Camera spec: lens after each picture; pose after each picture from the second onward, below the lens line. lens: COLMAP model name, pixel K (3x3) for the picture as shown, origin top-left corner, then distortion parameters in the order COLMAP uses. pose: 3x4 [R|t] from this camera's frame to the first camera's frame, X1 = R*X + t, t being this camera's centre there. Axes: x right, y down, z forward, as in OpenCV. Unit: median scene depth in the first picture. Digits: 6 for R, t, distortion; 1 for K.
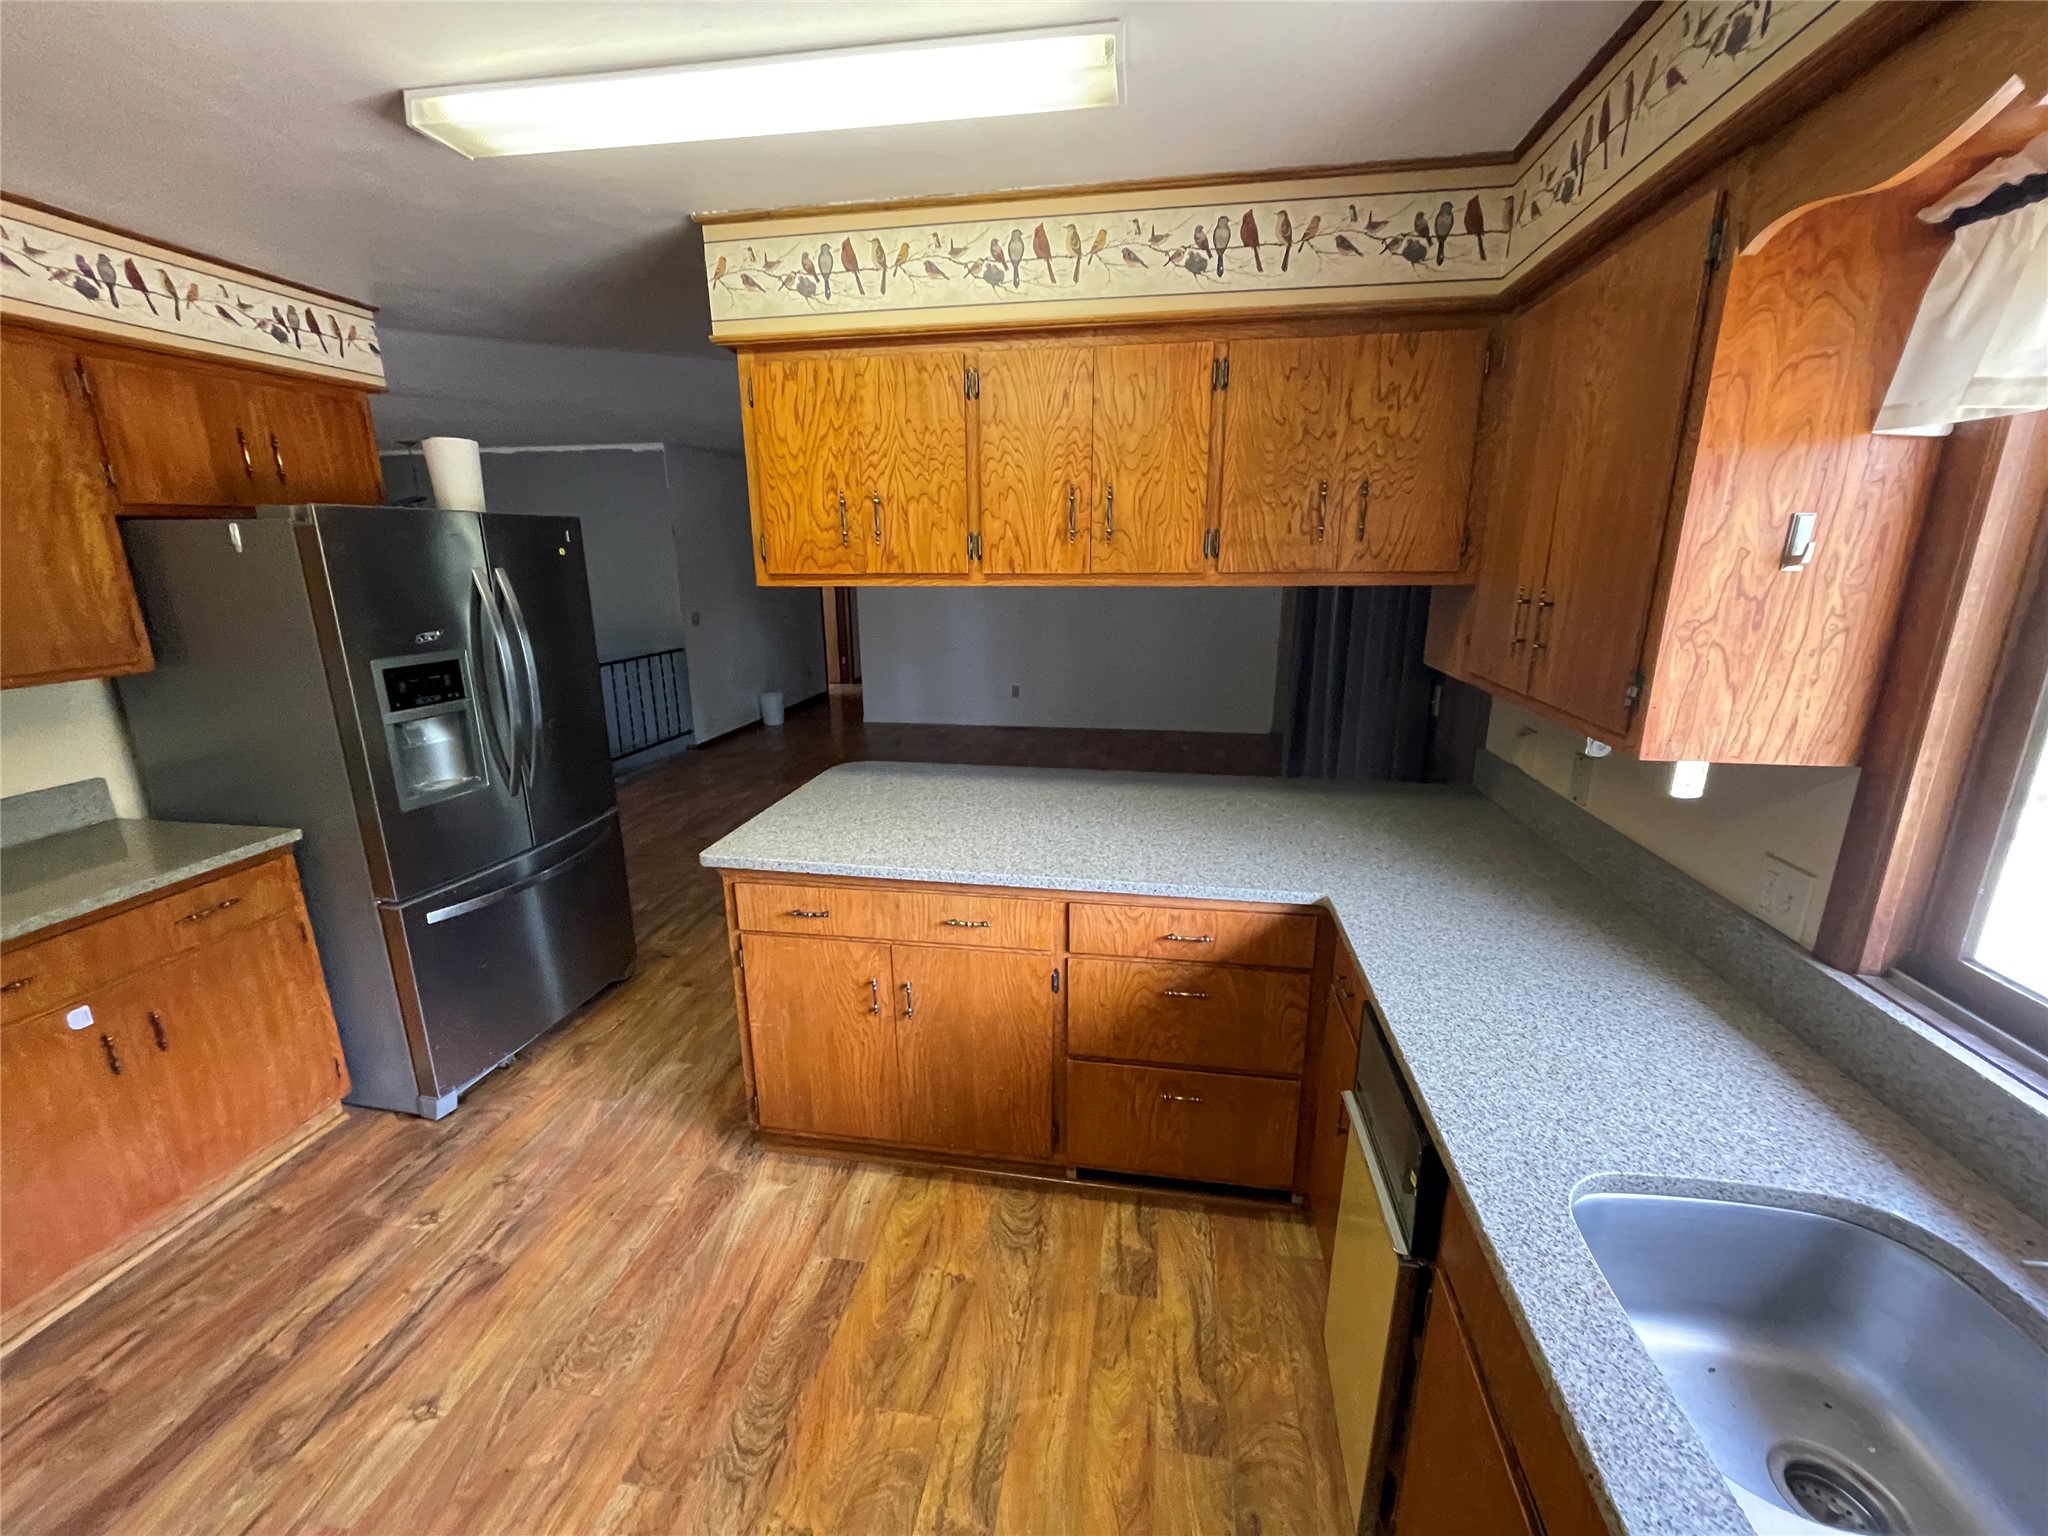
lens RADIAL K [[823.9, 0, 1014.8], [0, 823.9, 766.0], [0, 0, 1]] dist [-0.005137, -0.001688]
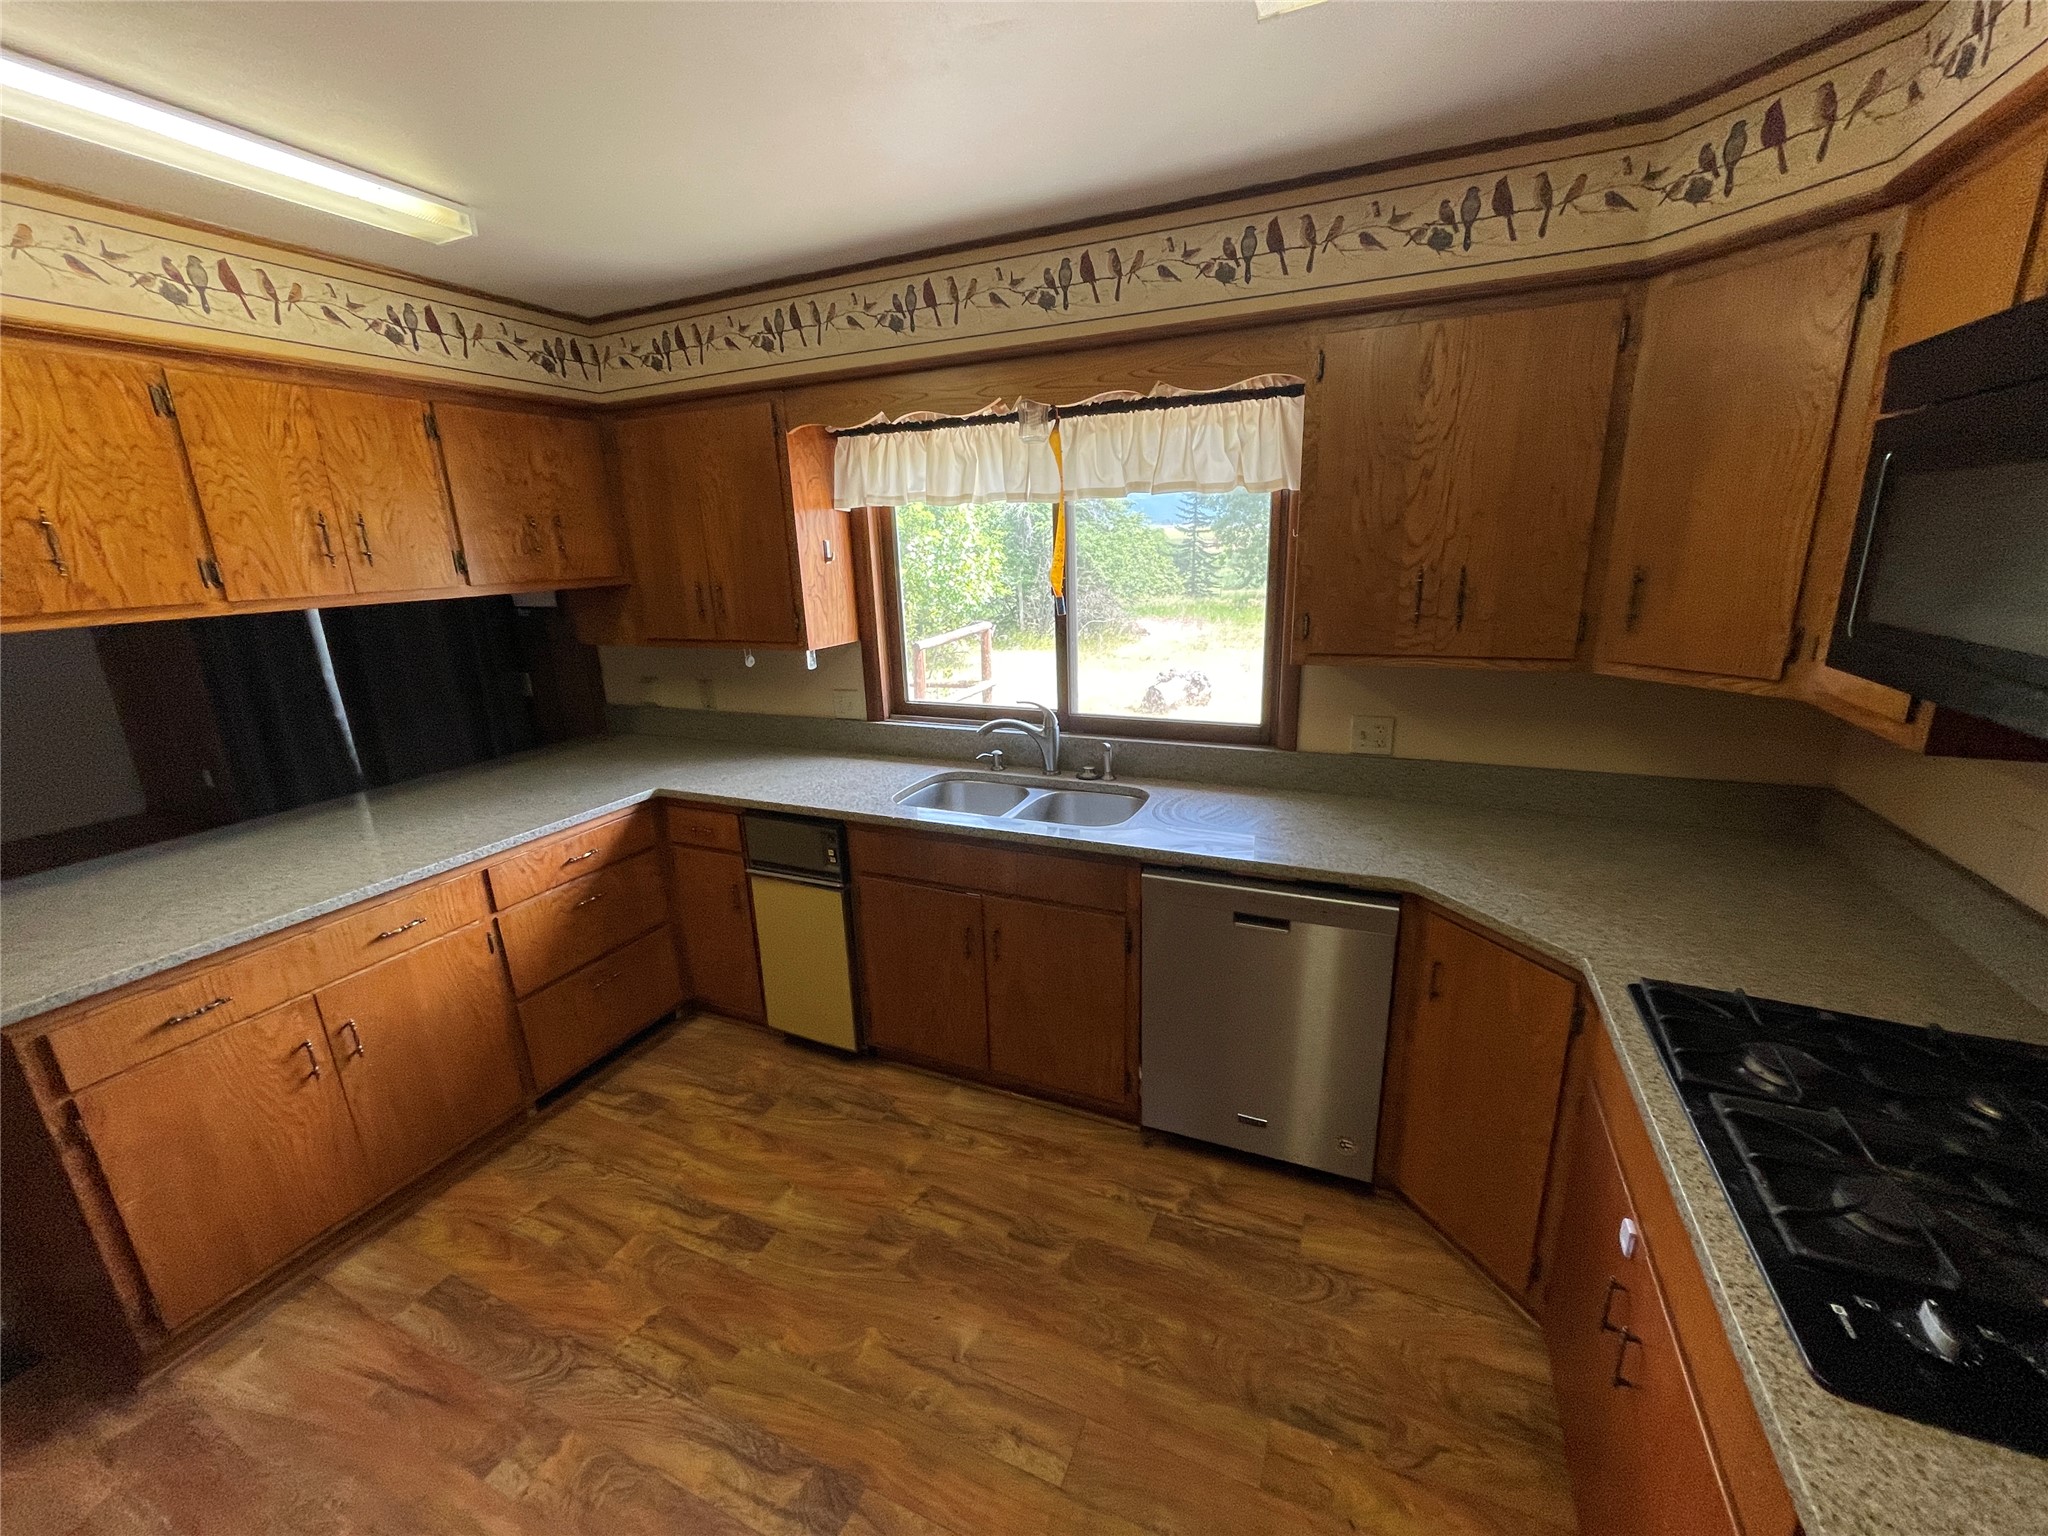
lens RADIAL K [[823.9, 0, 1036.8], [0, 823.9, 768.7], [0, 0, 1]] dist [-0.005137, -0.001688]
pose [[0.239146, -0.259095, 0.935777, -0.797792], [0.276753, 0.941954, 0.190078, 0.025938], [-0.930708, 0.213523, 0.296970, -0.105025]]
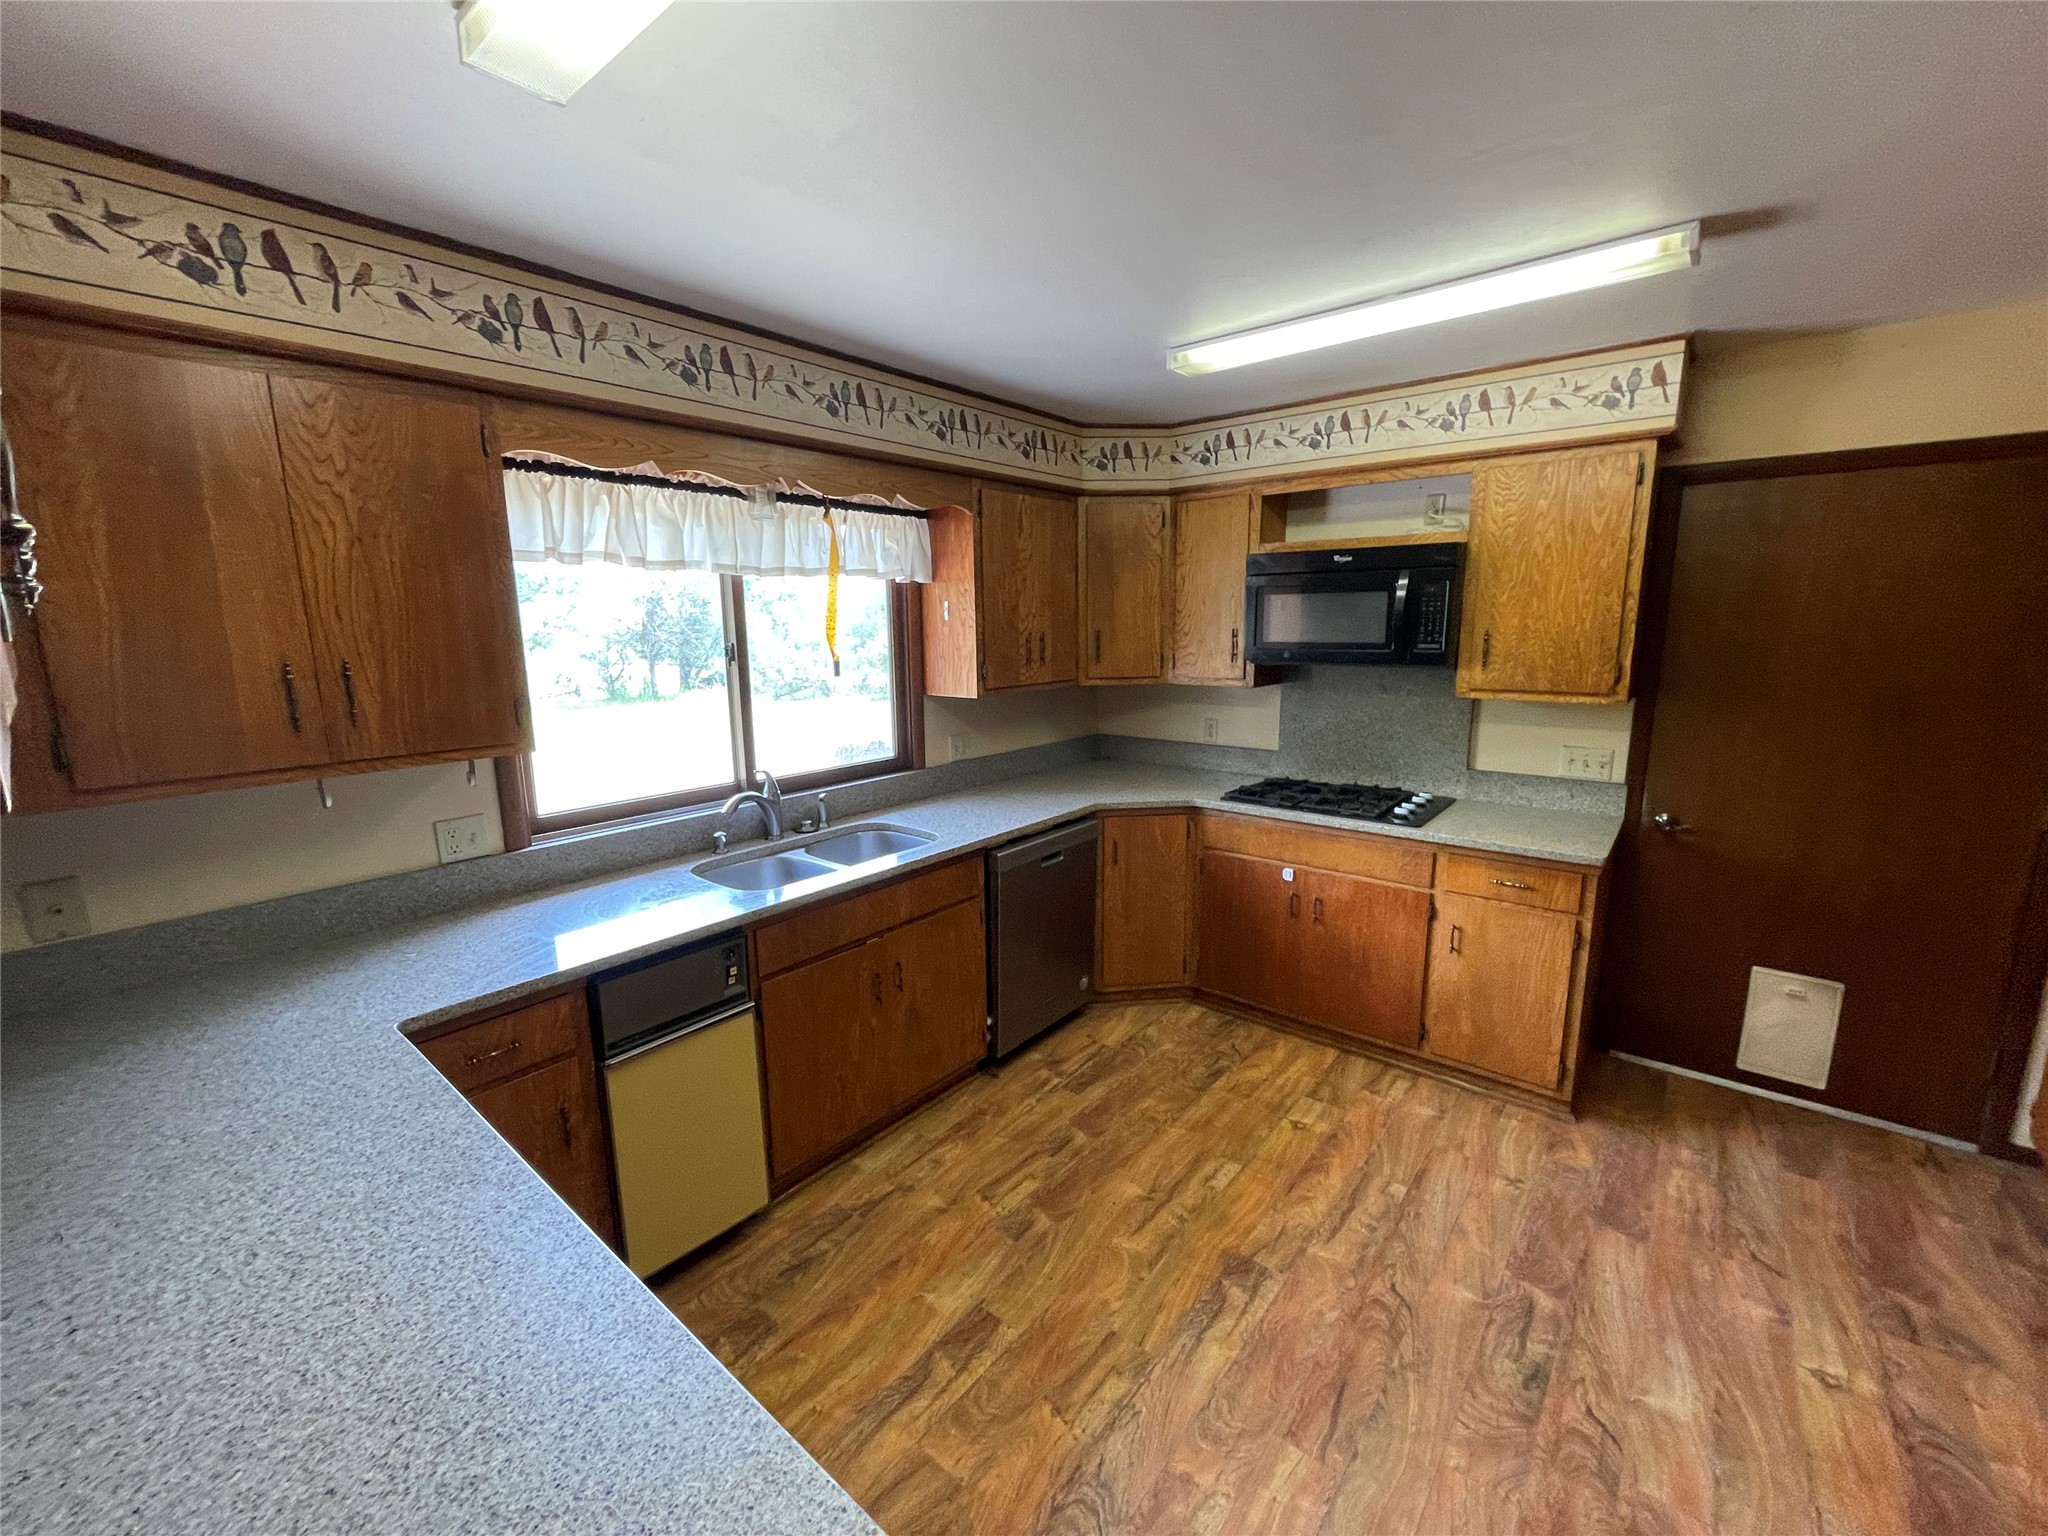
lens RADIAL K [[823.9, 0, 1025.6], [0, 823.9, 756.5], [0, 0, 1]] dist [-0.005137, -0.001688]
pose [[-0.869304, -0.085722, 0.486788, -0.528203], [0.128510, 0.911780, 0.390055, -0.320466], [-0.477280, 0.401633, -0.781597, 1.149113]]
